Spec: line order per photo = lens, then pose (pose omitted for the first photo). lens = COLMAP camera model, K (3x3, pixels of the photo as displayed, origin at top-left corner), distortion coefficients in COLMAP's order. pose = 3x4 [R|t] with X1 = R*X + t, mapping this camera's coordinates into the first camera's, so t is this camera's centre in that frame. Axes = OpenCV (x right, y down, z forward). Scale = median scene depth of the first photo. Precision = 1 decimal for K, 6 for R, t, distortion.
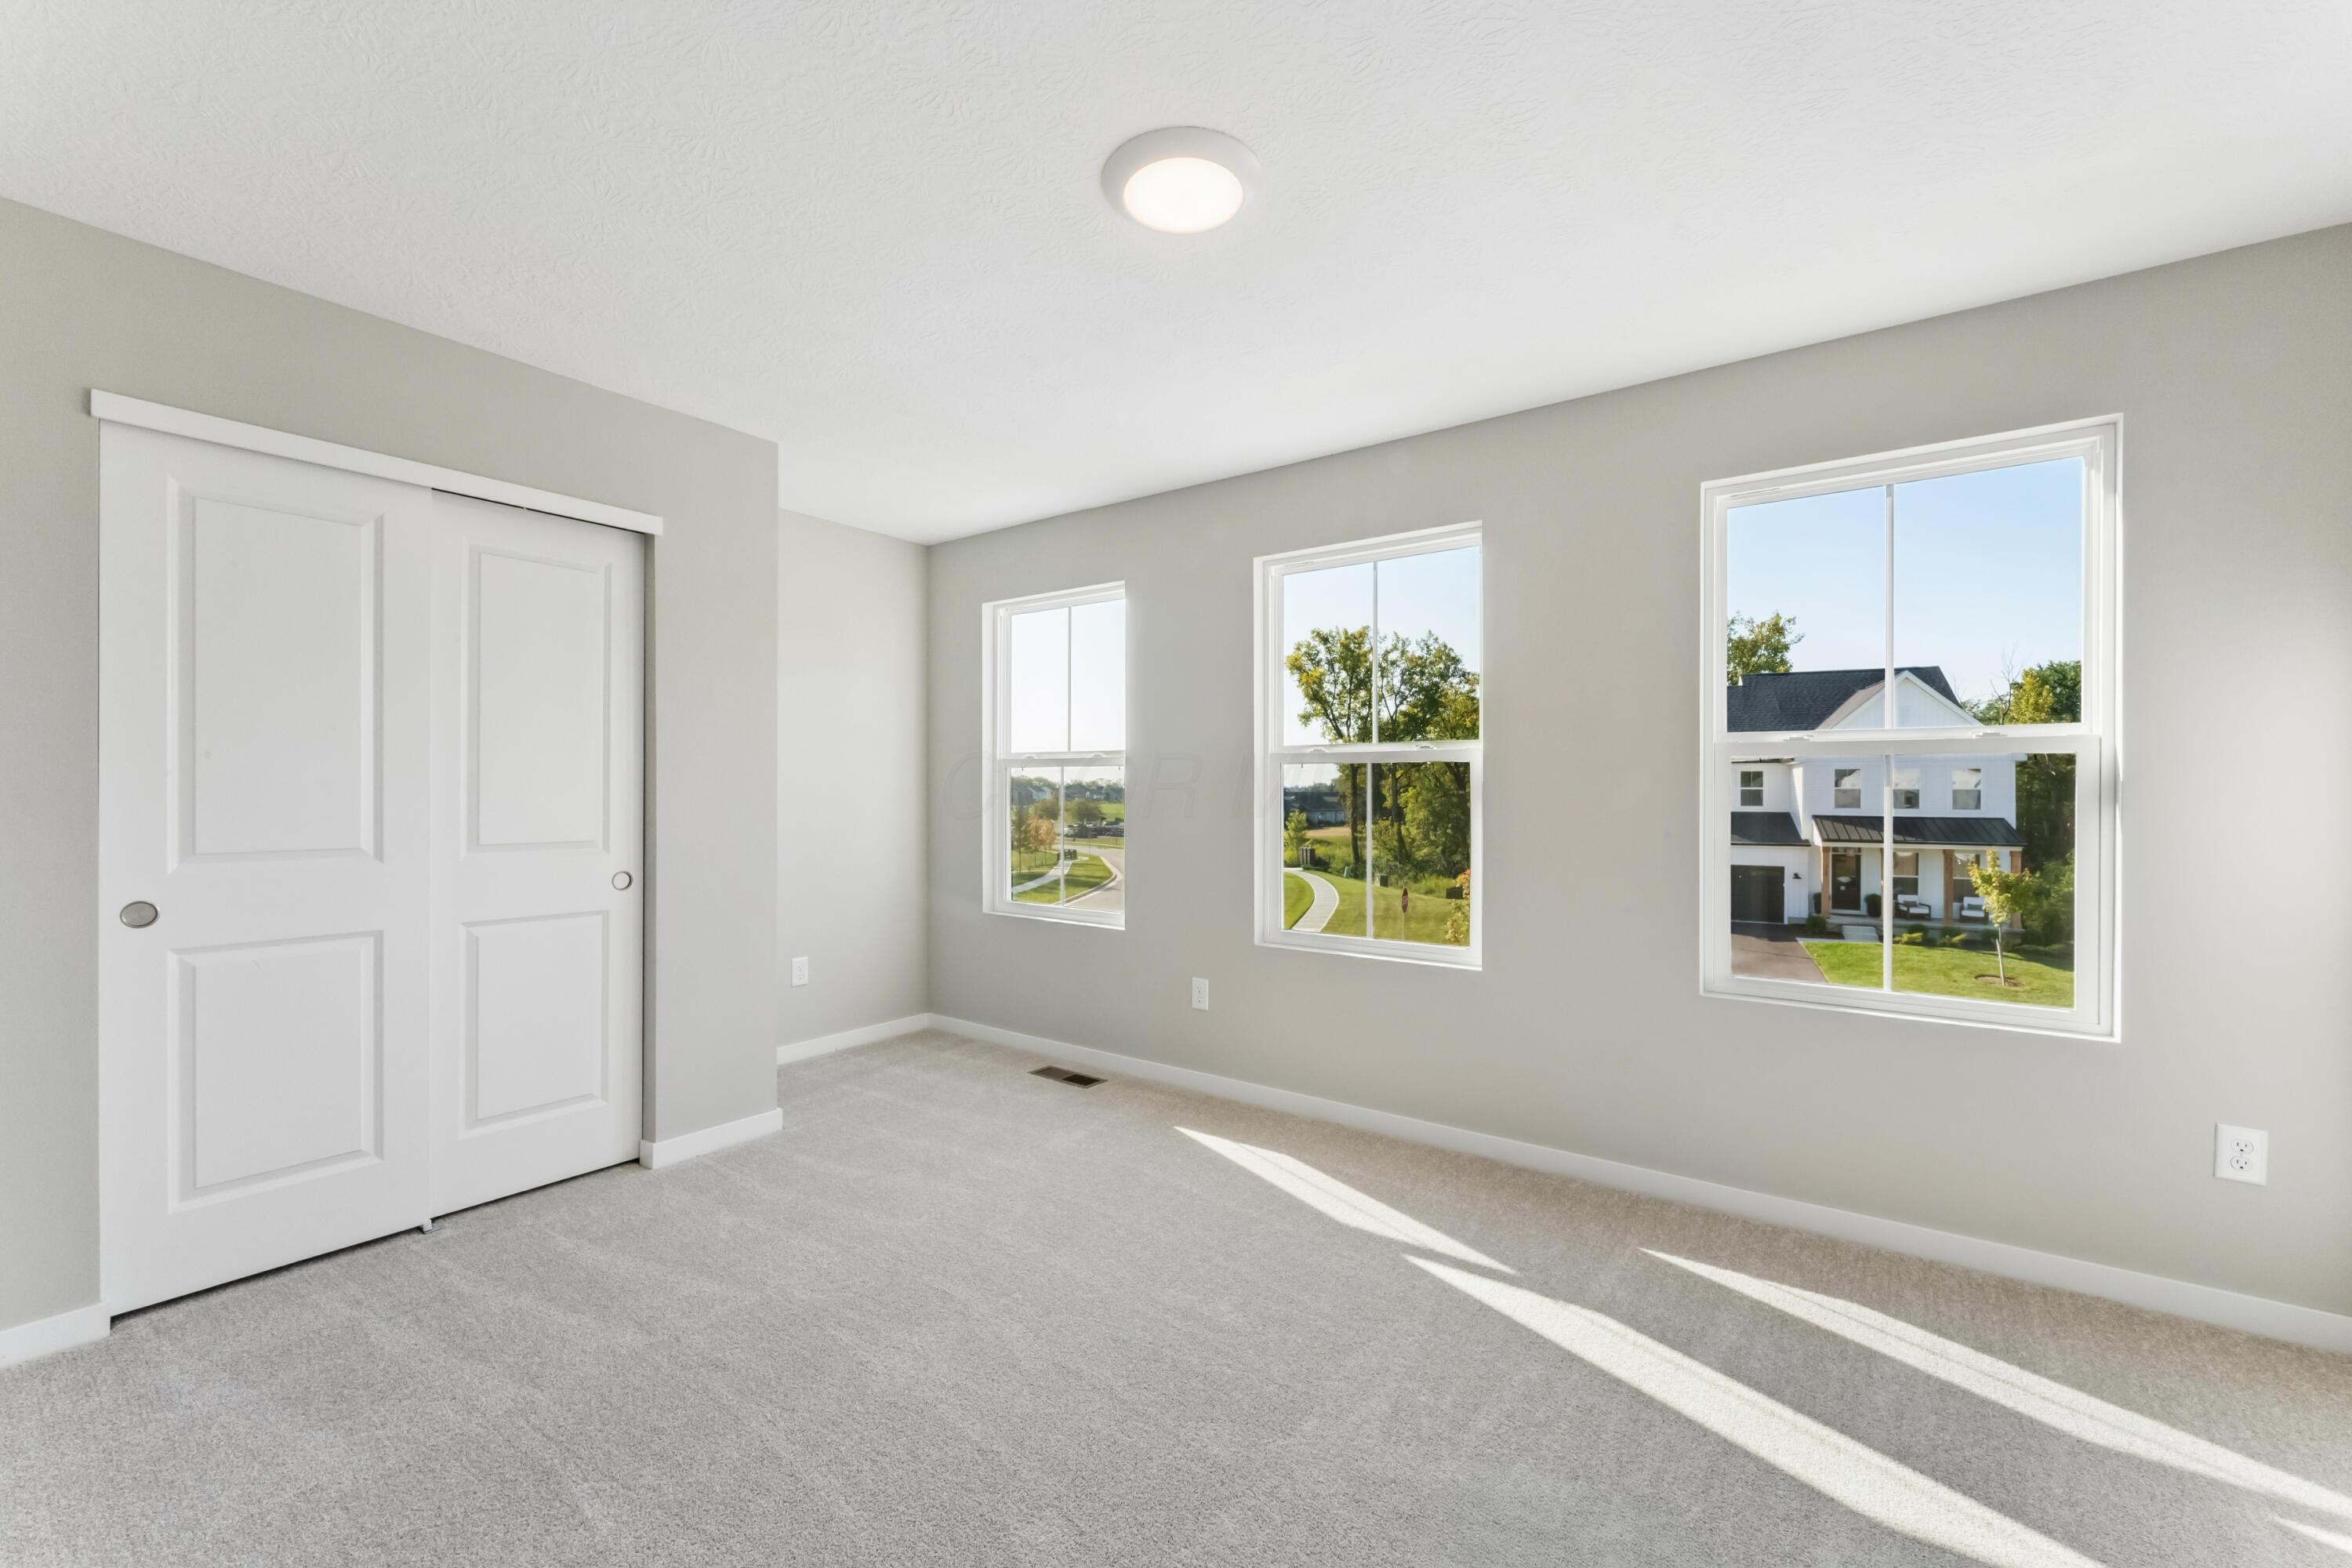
lens RADIAL K [[946.9, 0, 1176.0], [0, 946.9, 784.0], [0, 0, 1]] dist [0.001263, 0.000063]
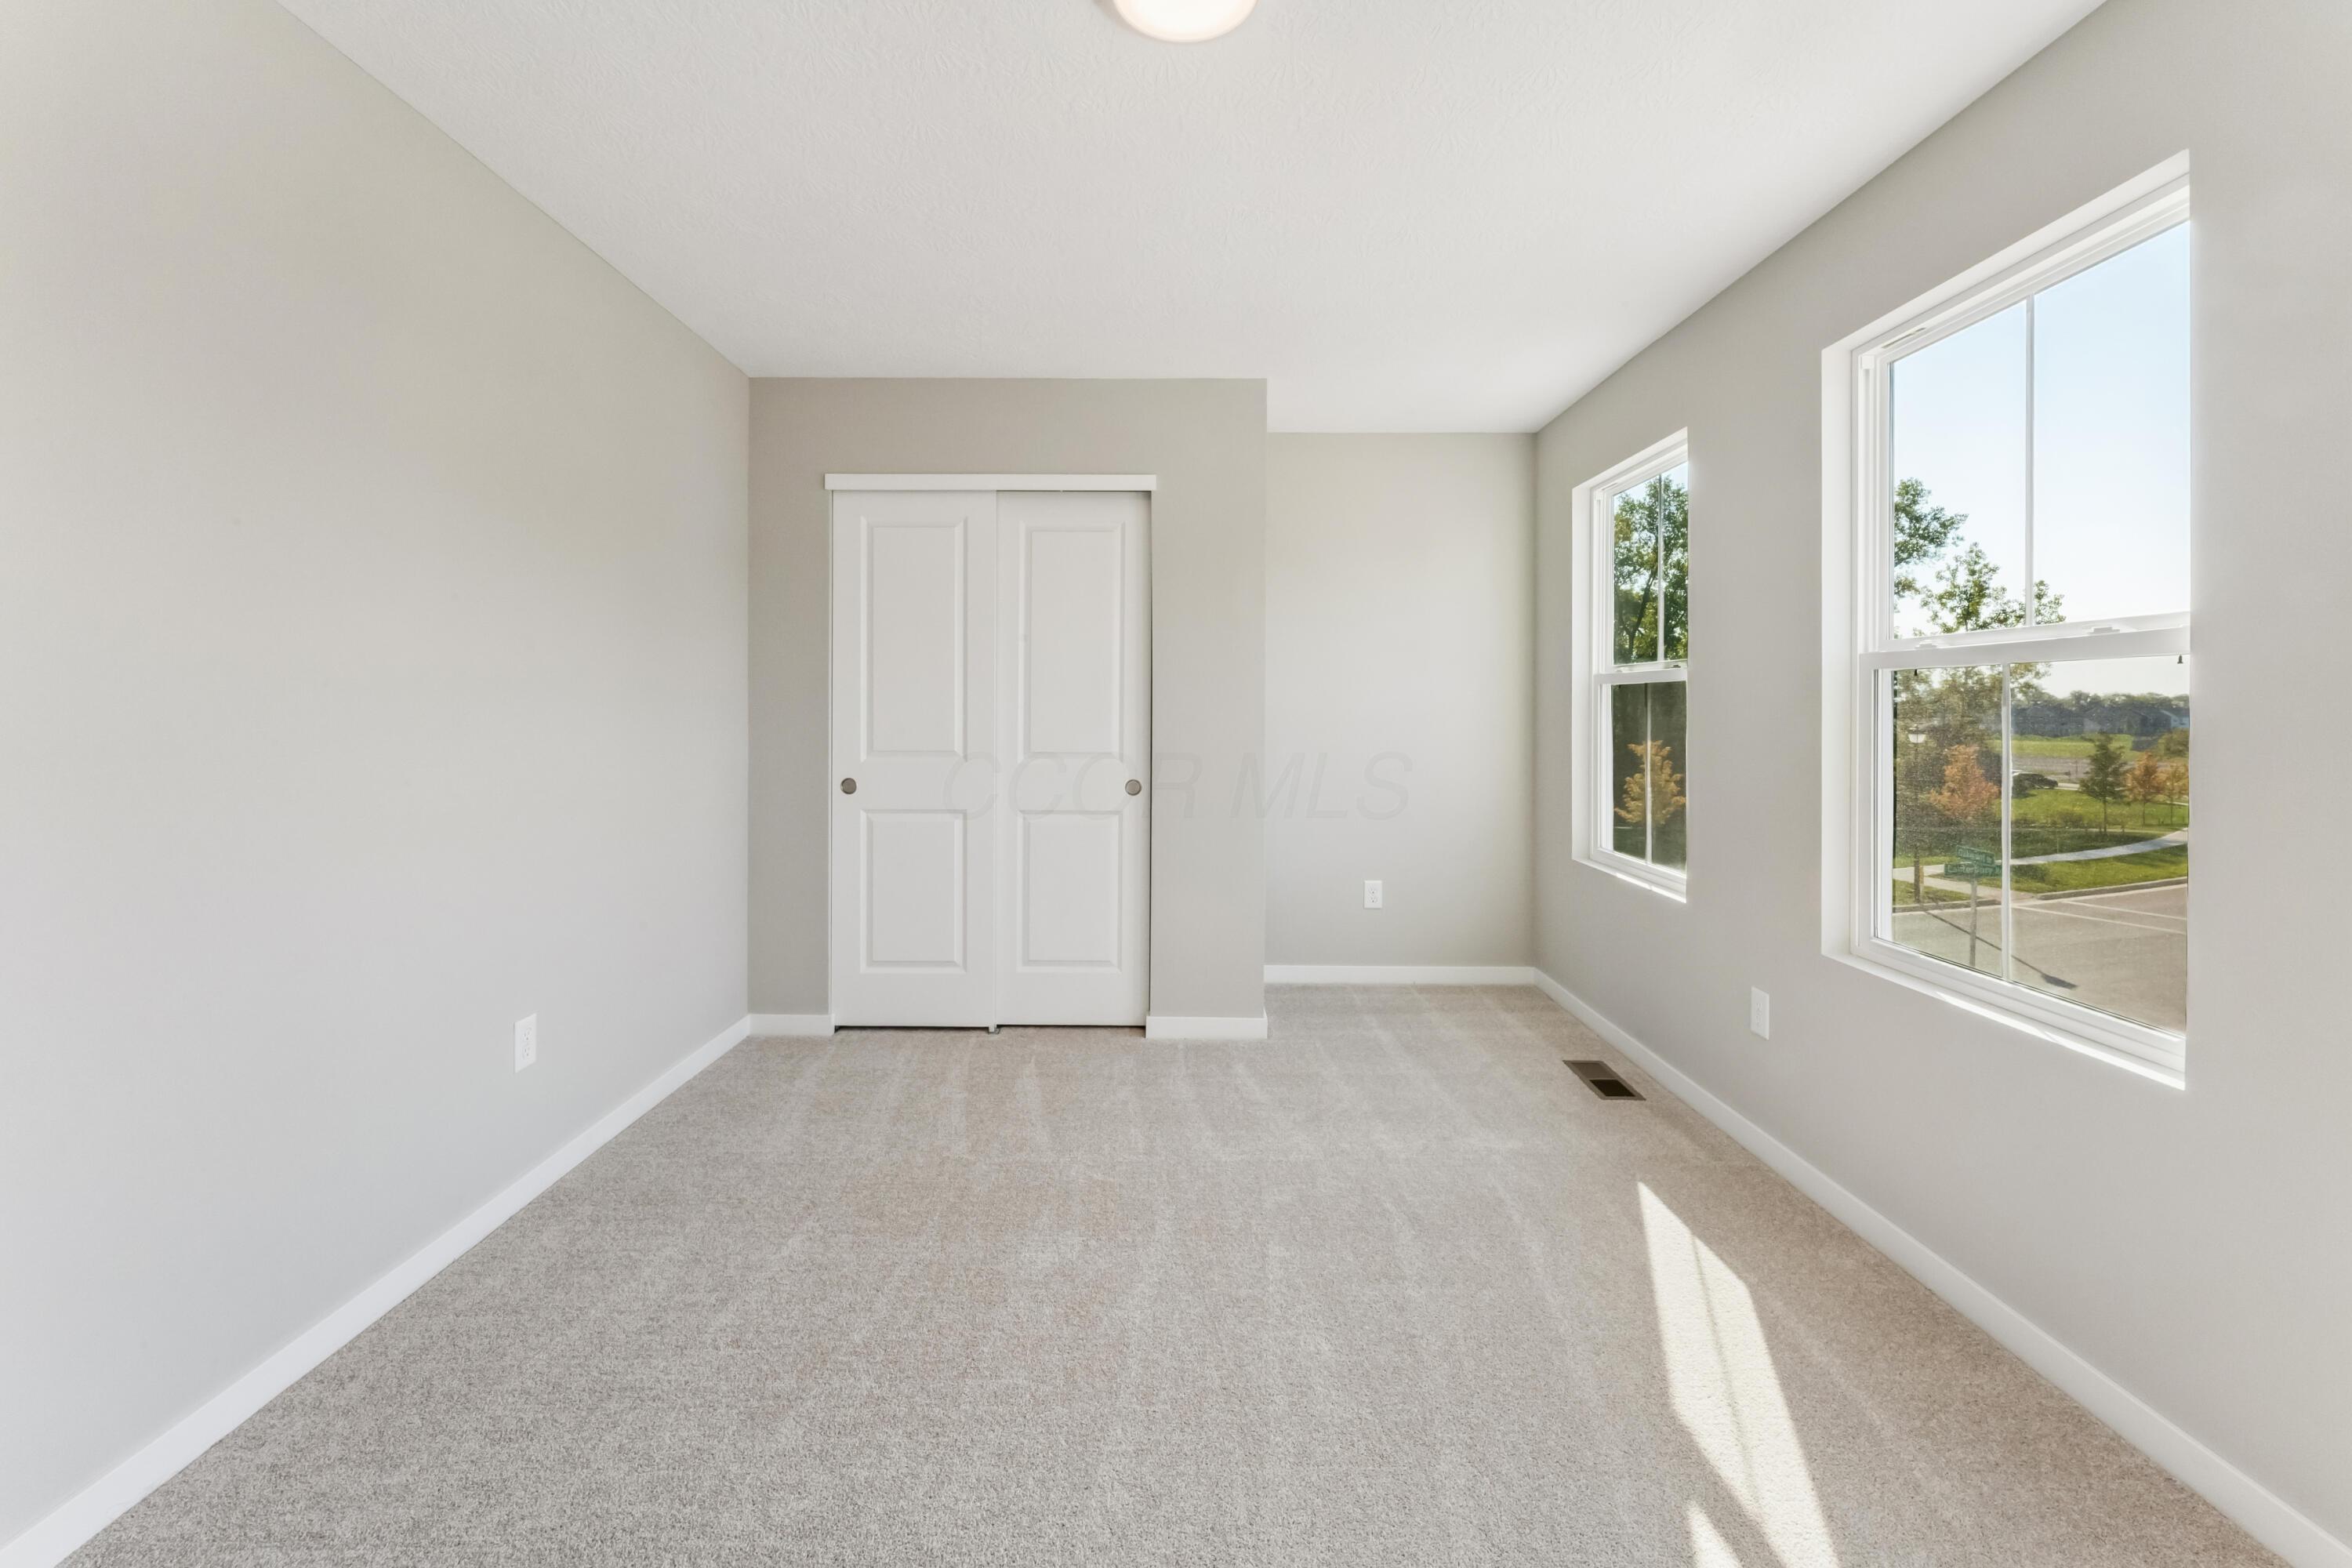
lens RADIAL K [[990.9, 0, 1174.0], [0, 990.9, 702.2], [0, 0, 1]] dist [0.002035, -0.000281]
pose [[0.595290, -0.005536, -0.803492, 0.448166], [0.003126, 0.999985, -0.004574, 0.001360], [0.803505, 0.000211, 0.595298, 0.308879]]
